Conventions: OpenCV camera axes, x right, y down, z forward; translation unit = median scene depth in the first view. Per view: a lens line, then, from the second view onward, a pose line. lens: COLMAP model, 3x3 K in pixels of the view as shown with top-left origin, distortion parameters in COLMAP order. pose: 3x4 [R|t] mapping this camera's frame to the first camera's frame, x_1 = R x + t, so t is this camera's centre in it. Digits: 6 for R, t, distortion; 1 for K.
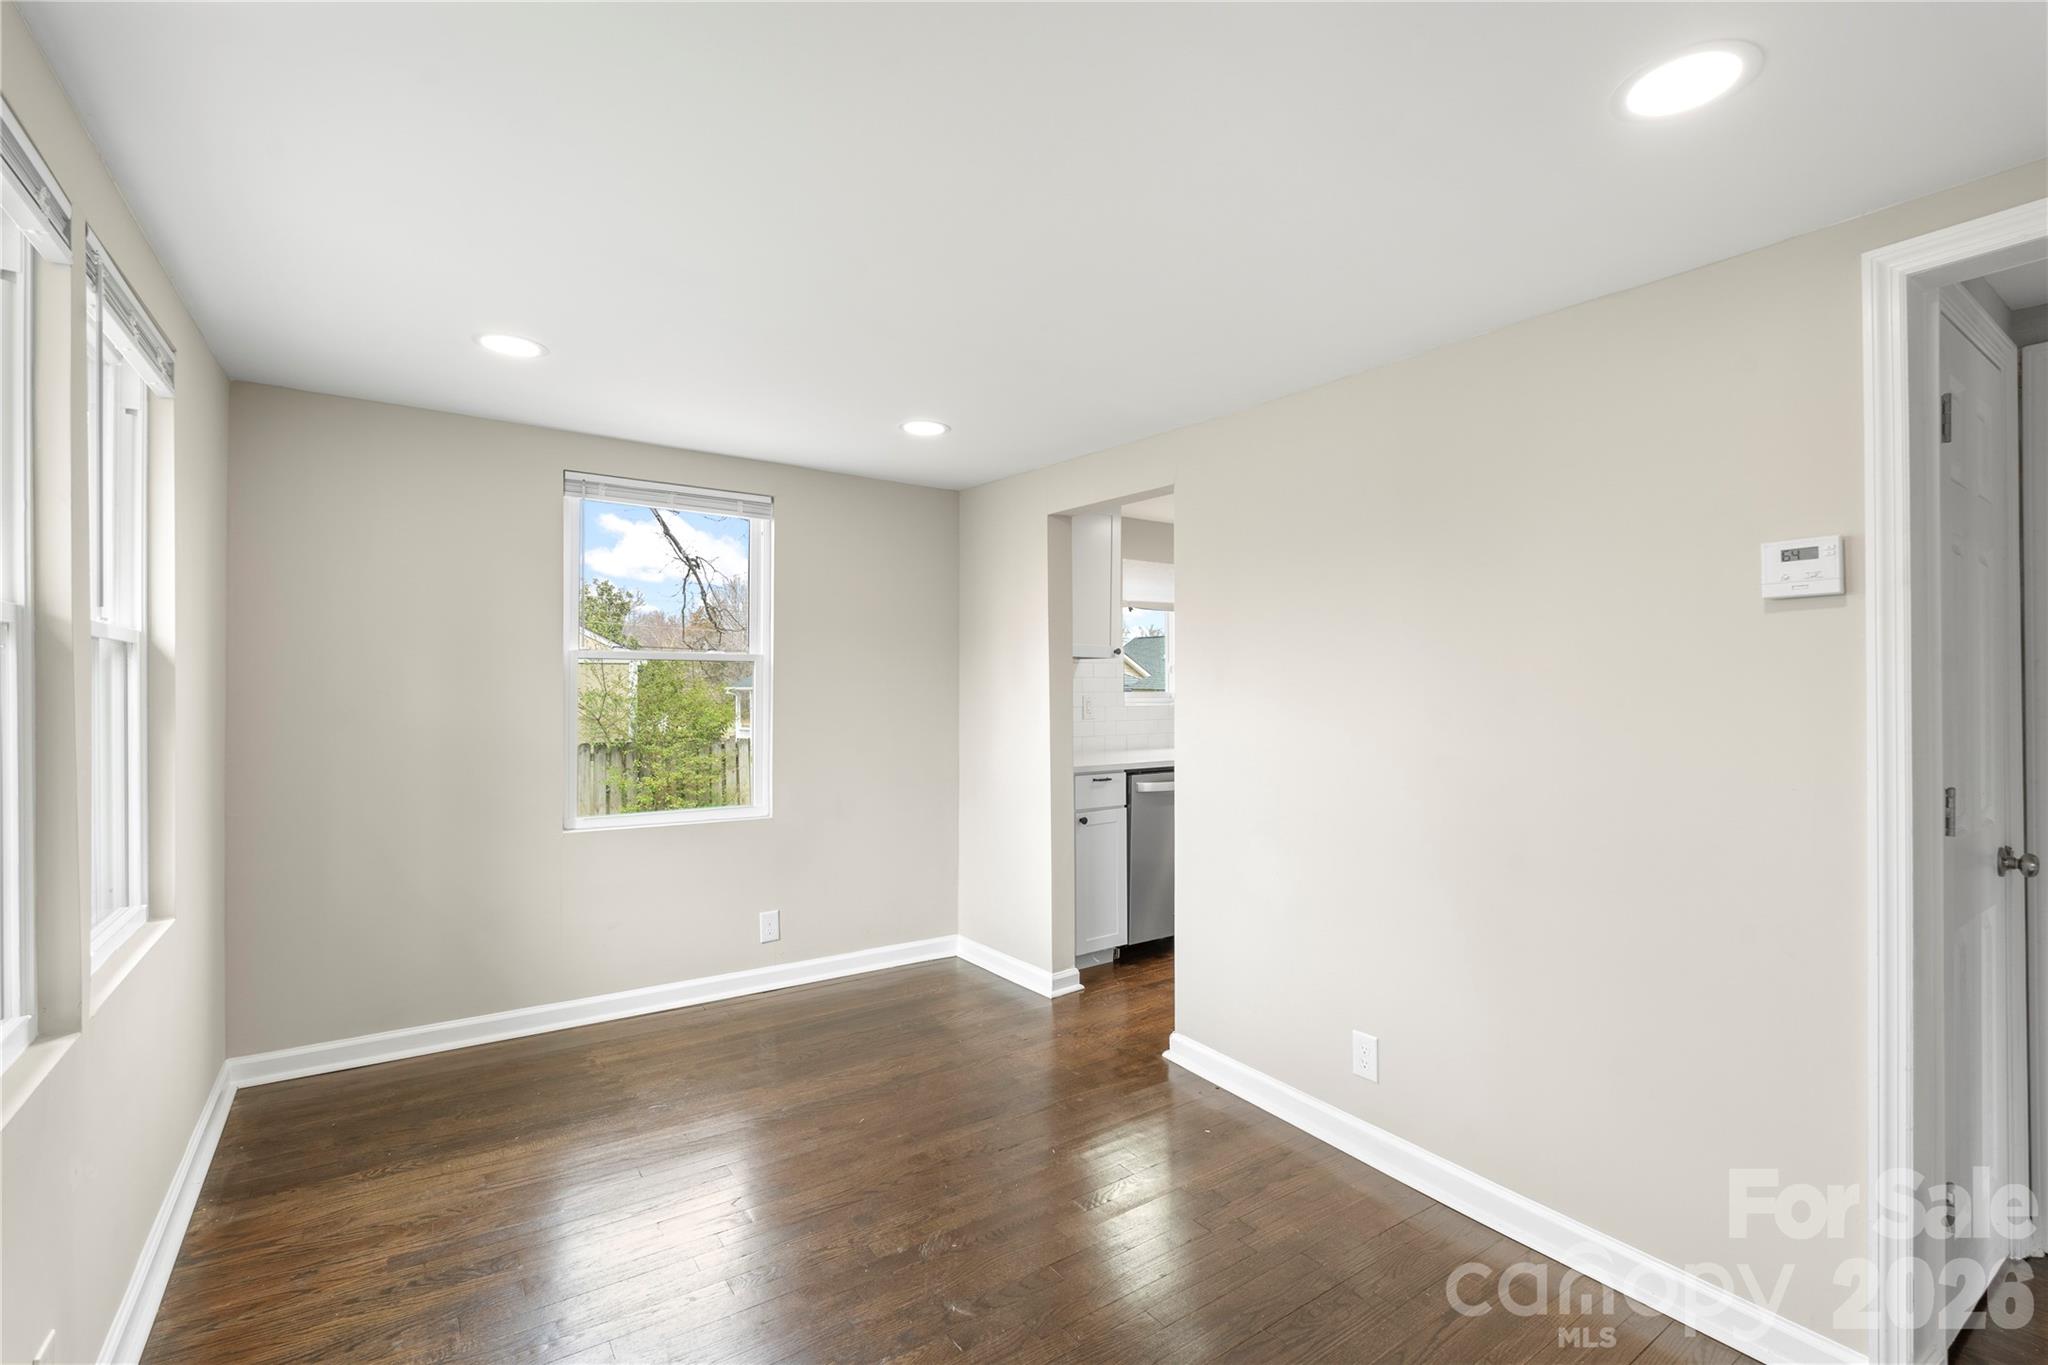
lens RADIAL K [[906.9, 0, 1027.2], [0, 906.9, 683.6], [0, 0, 1]] dist [-0.000884, 0.000058]
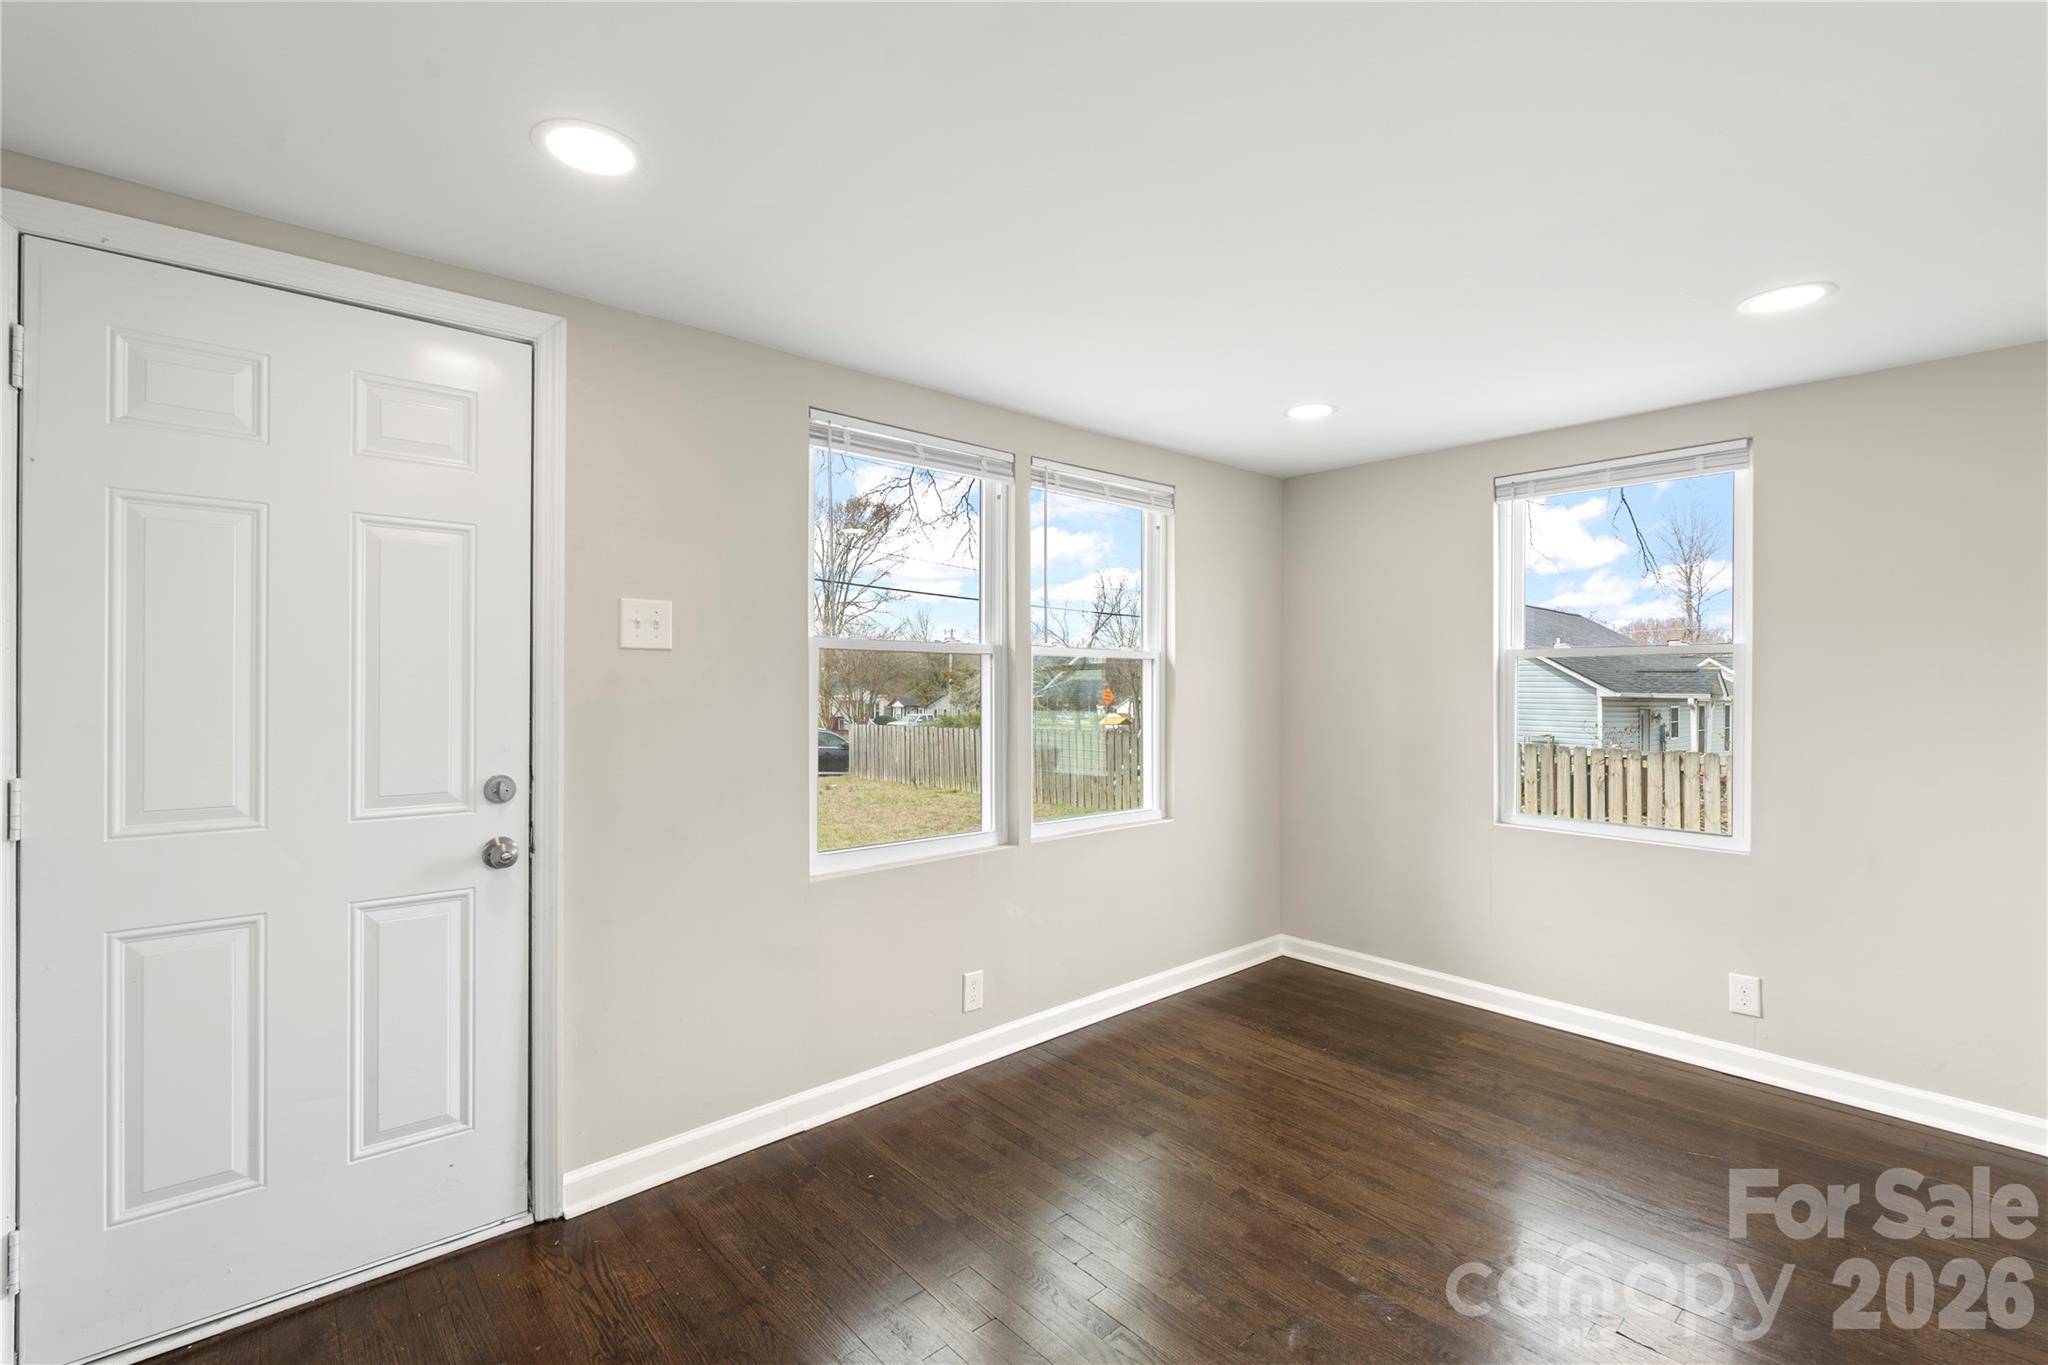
lens RADIAL K [[906.9, 0, 1027.2], [0, 906.9, 683.6], [0, 0, 1]] dist [-0.000884, 0.000058]
pose [[0.114134, -0.004439, -0.993455, 0.502990], [-0.000130, 0.999990, -0.004483, 0.007541], [0.993465, 0.000641, 0.114133, 0.370373]]
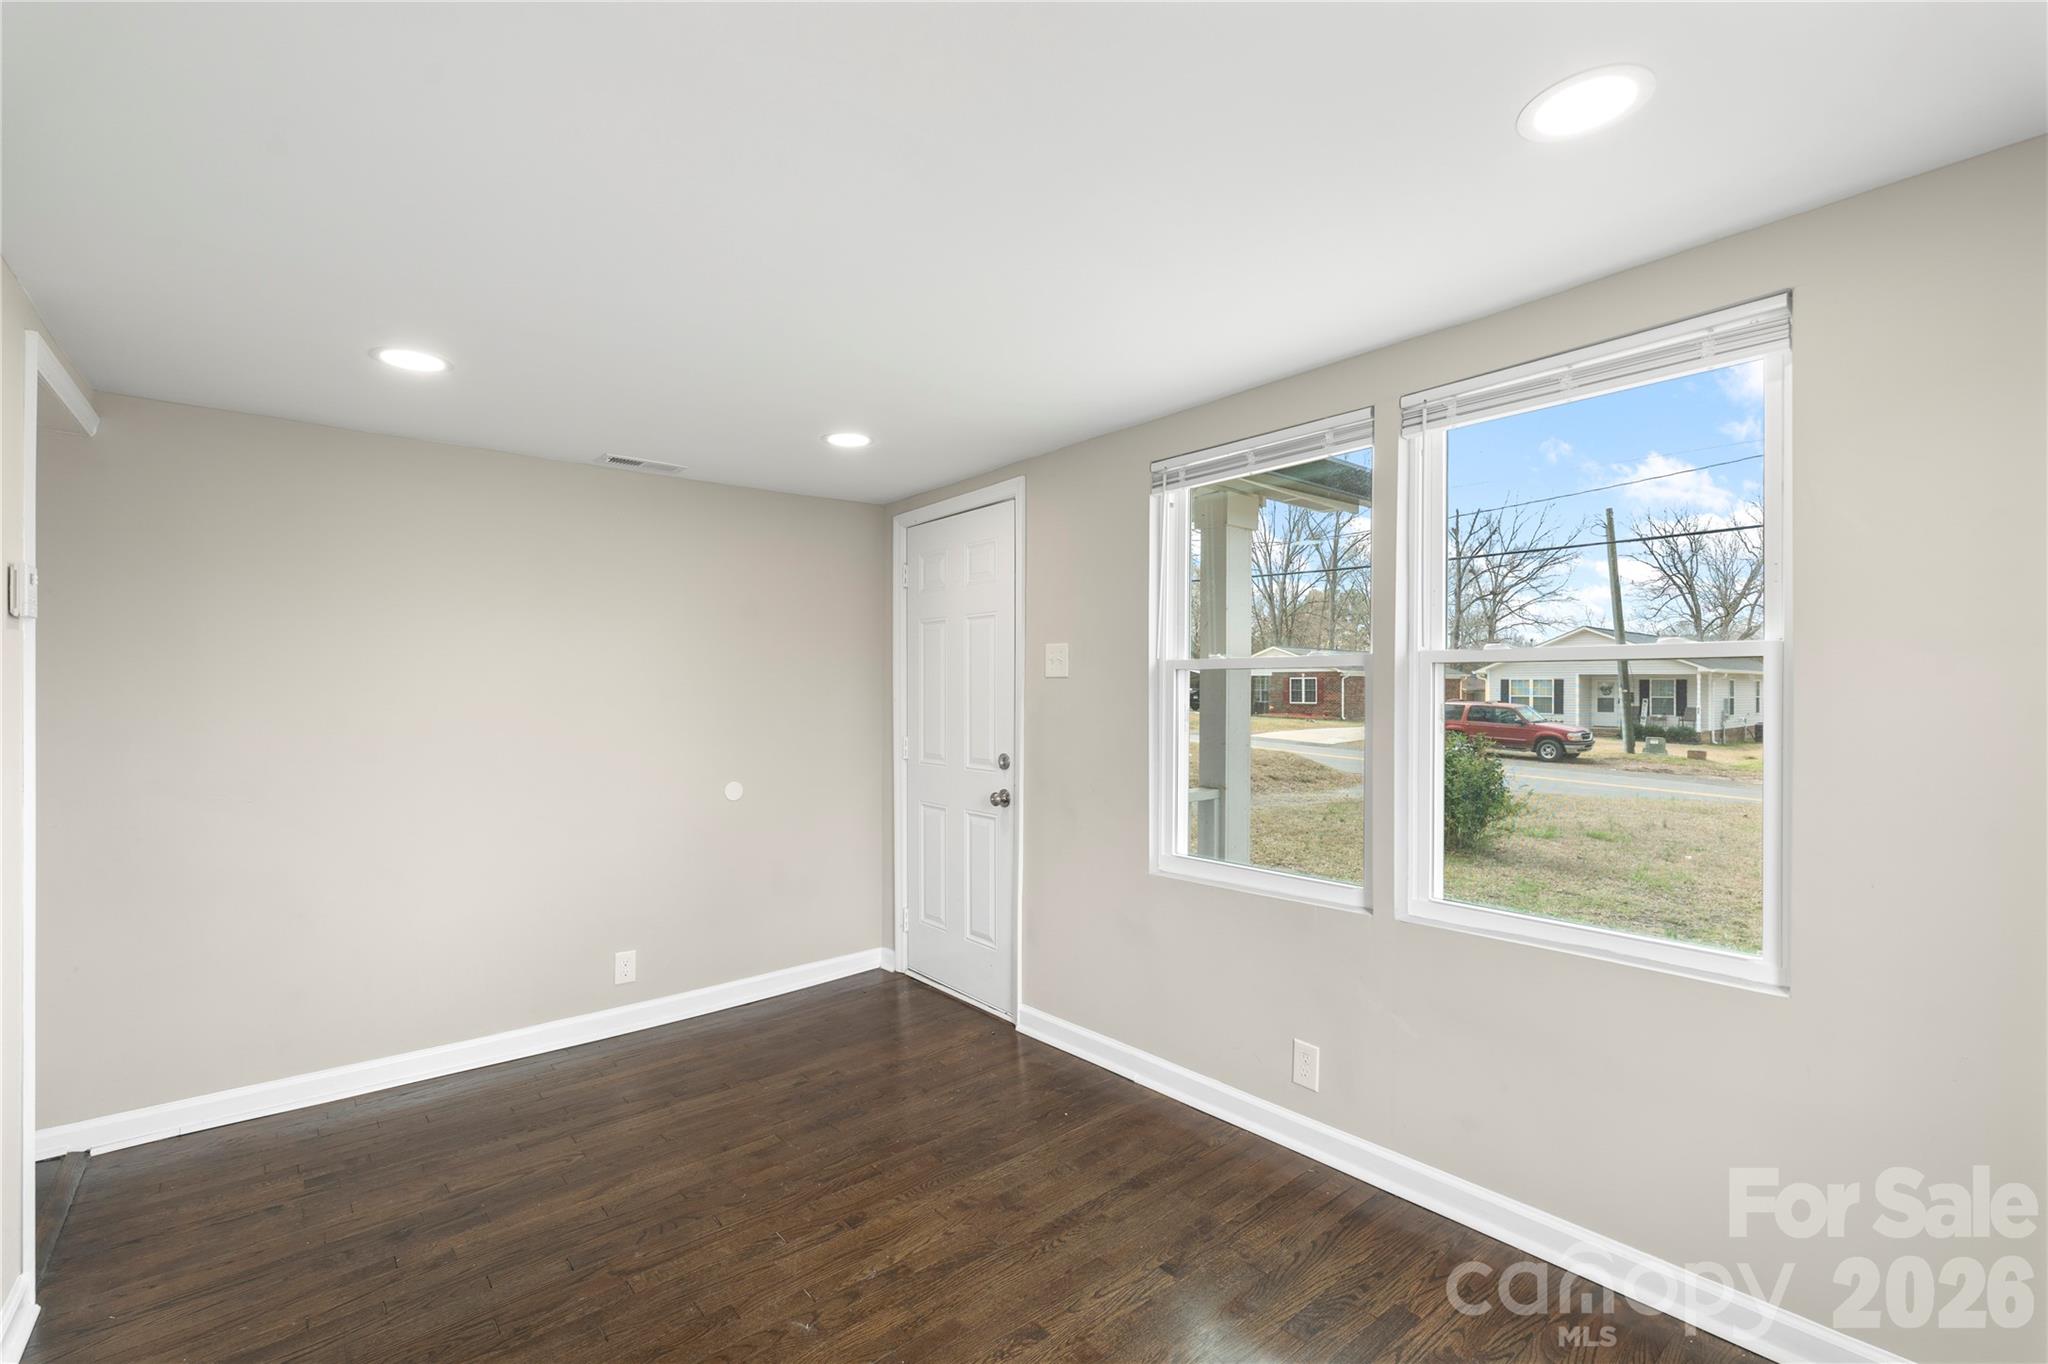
lens RADIAL K [[904.6, 0, 1036.9], [0, 904.6, 691.7], [0, 0, 1]] dist [-0.000297, -0.000237]
pose [[-0.996951, -0.002515, -0.077996, -0.152763], [-0.002305, 0.999993, -0.002779, -0.003900], [0.078002, -0.002591, -0.996950, 1.212365]]
